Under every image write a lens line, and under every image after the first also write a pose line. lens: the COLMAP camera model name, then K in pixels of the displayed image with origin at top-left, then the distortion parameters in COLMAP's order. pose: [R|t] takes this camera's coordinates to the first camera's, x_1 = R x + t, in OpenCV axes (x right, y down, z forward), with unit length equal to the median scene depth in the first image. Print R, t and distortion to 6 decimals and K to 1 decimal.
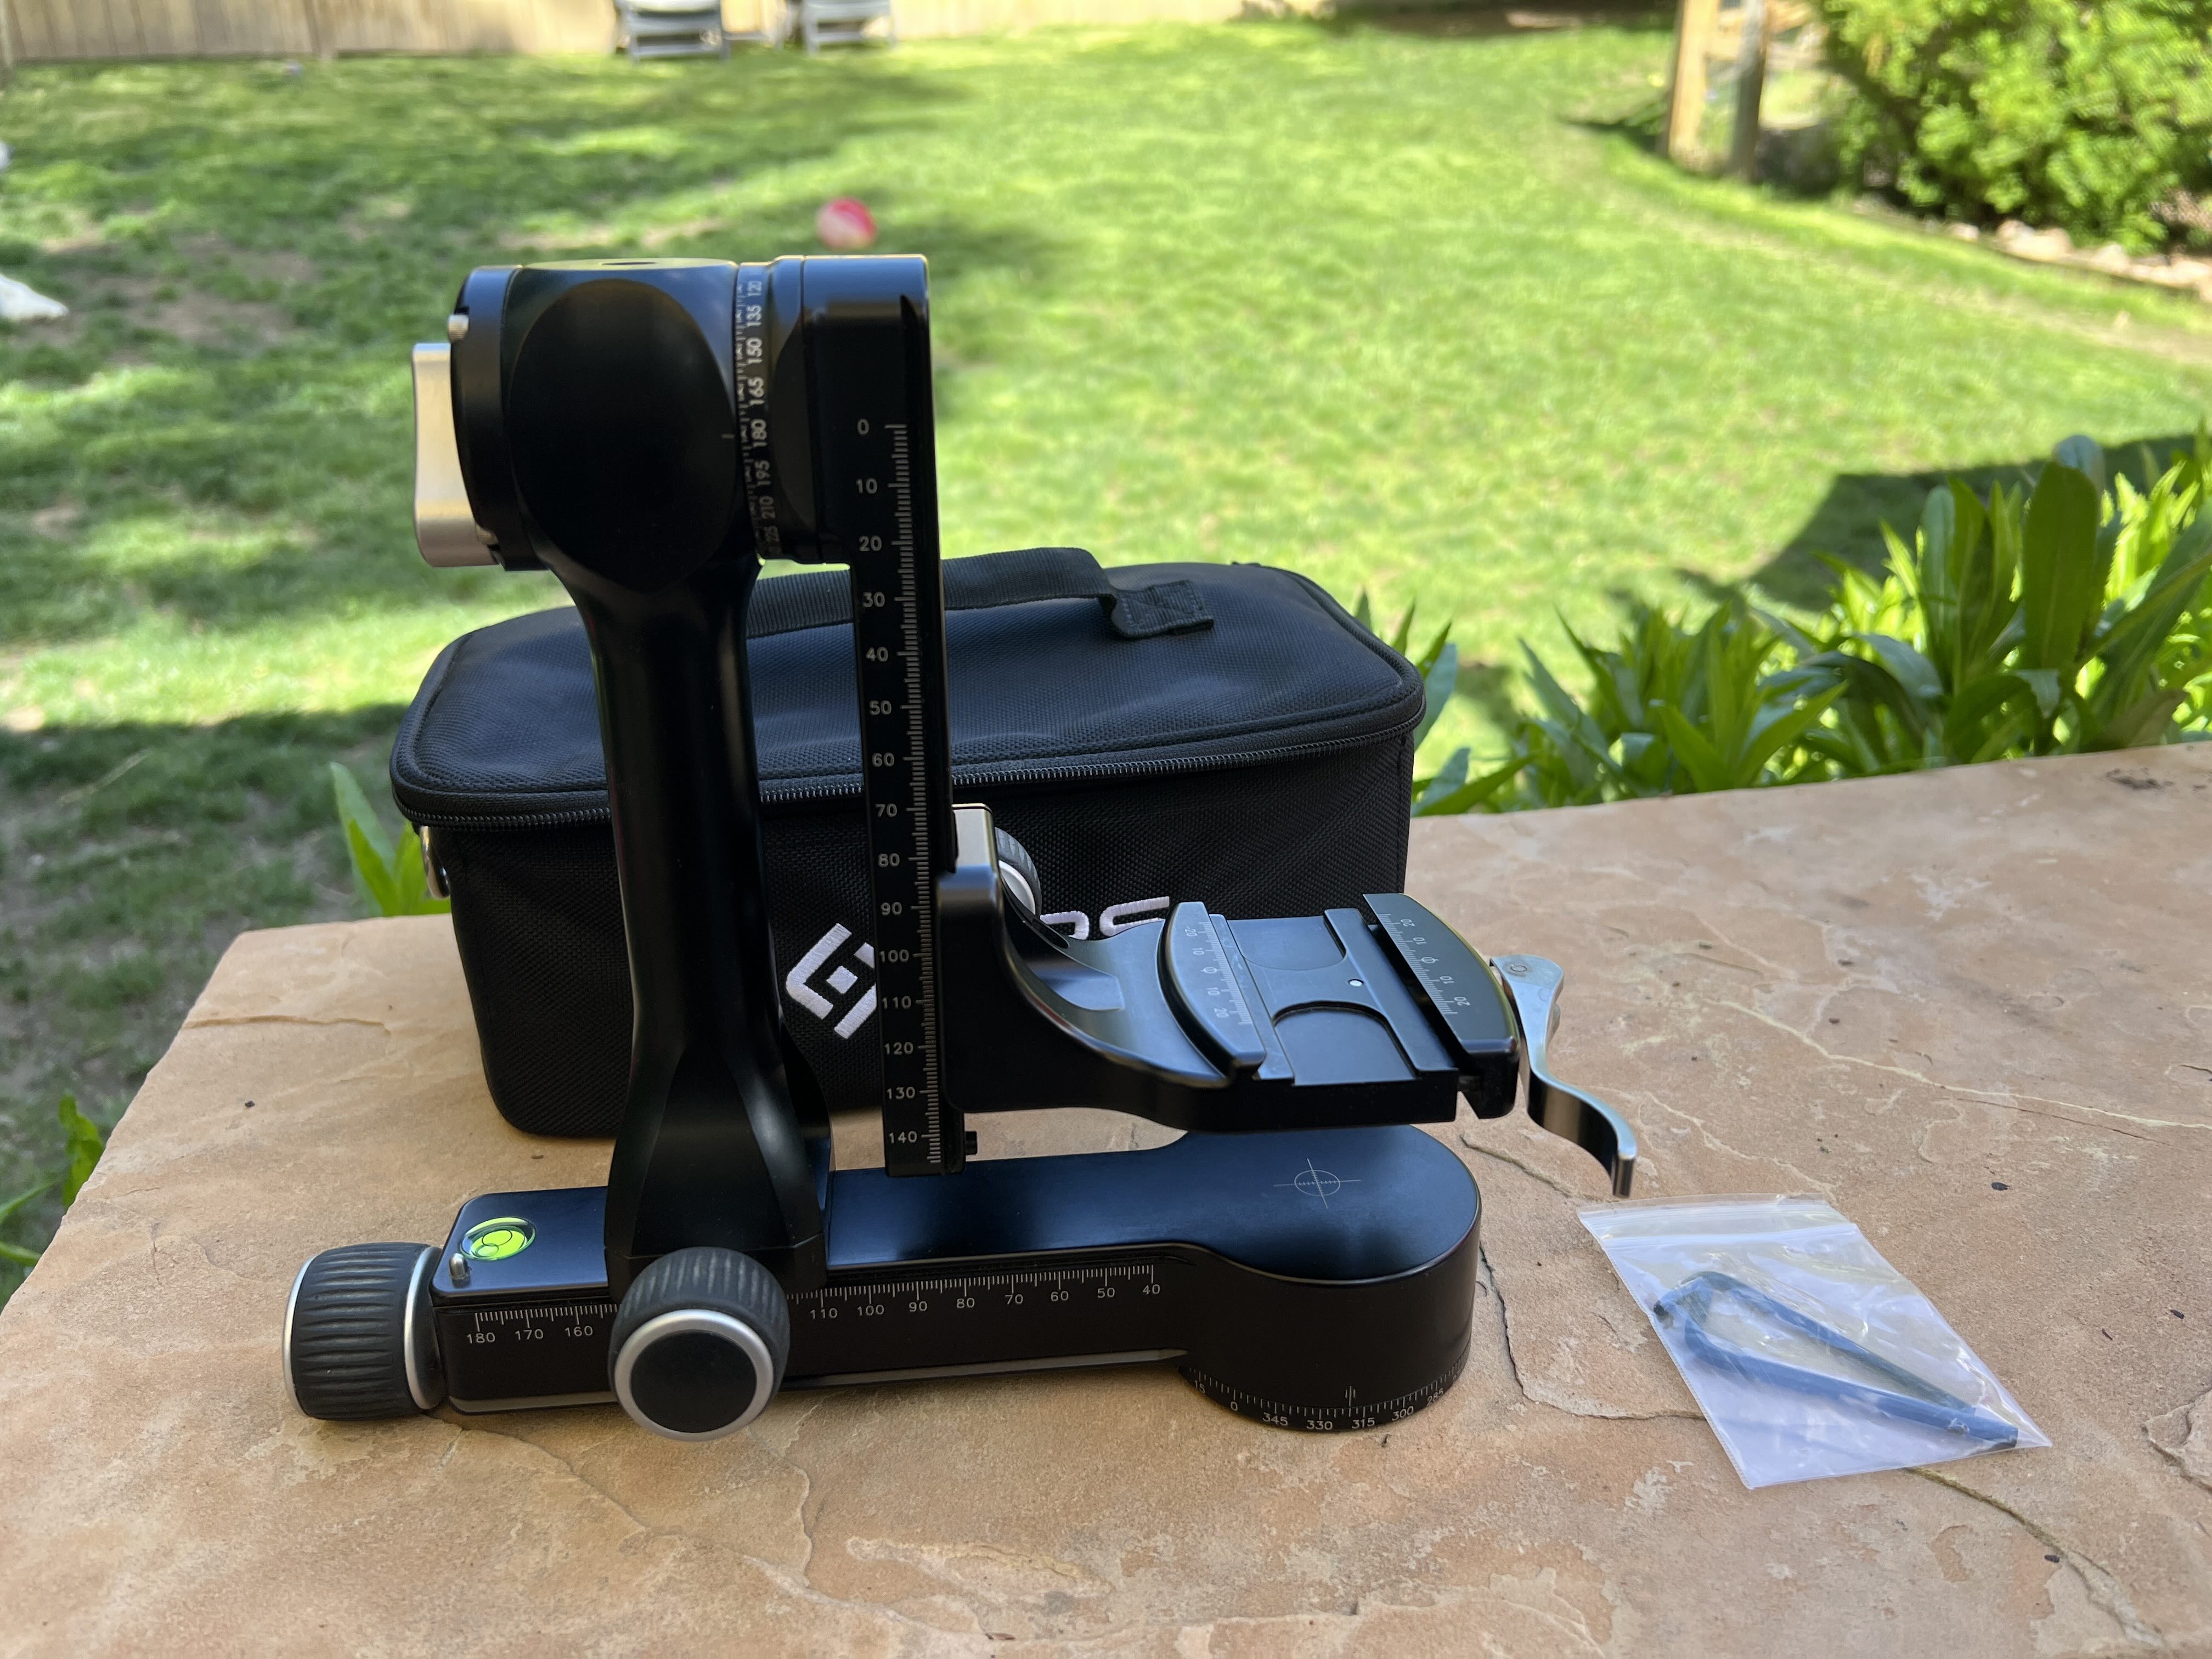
lens RADIAL K [[1647.5, 0, 1106.0], [0, 1647.5, 829.5], [0, 0, 1]] dist [-0.082170, 0.096920]
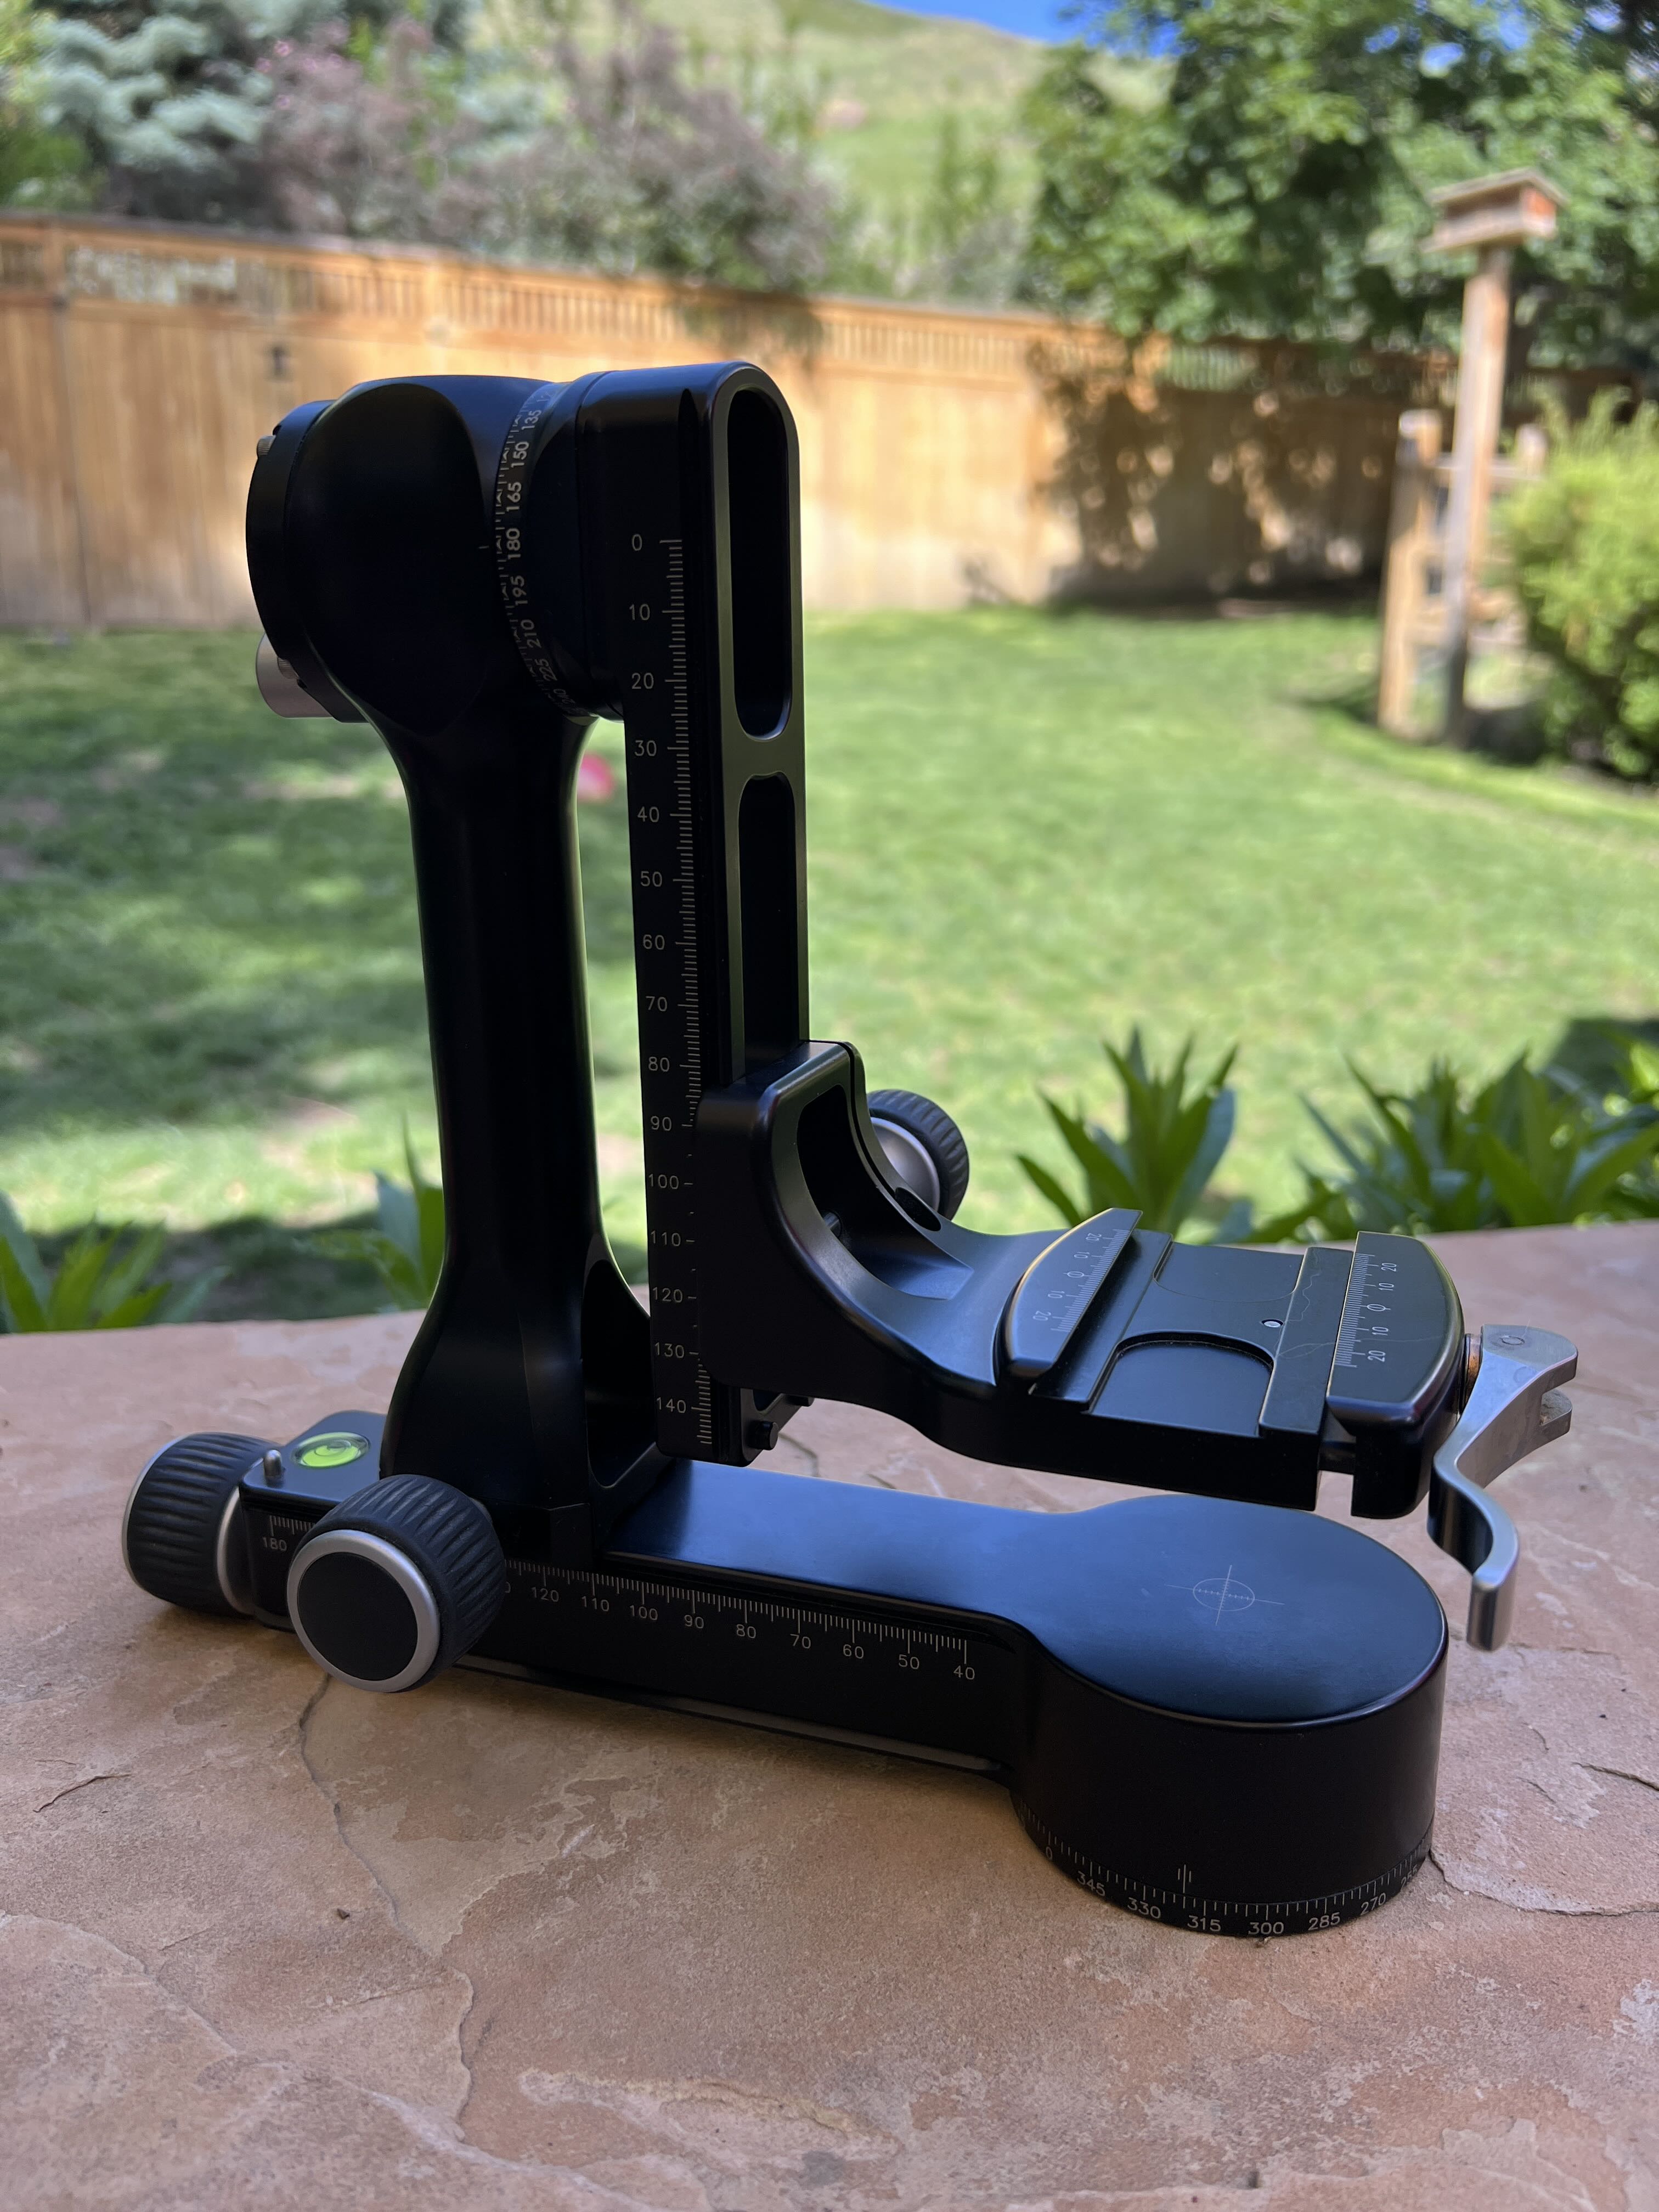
lens RADIAL K [[1651.1, 0, 829.5], [0, 1651.1, 1106.0], [0, 0, 1]] dist [0.003750, -0.042659]
pose [[0.999944, 0.010353, -0.002395, -0.026517], [-0.010607, 0.986178, -0.165347, 0.131989], [0.000649, 0.165363, 0.986233, 0.214483]]
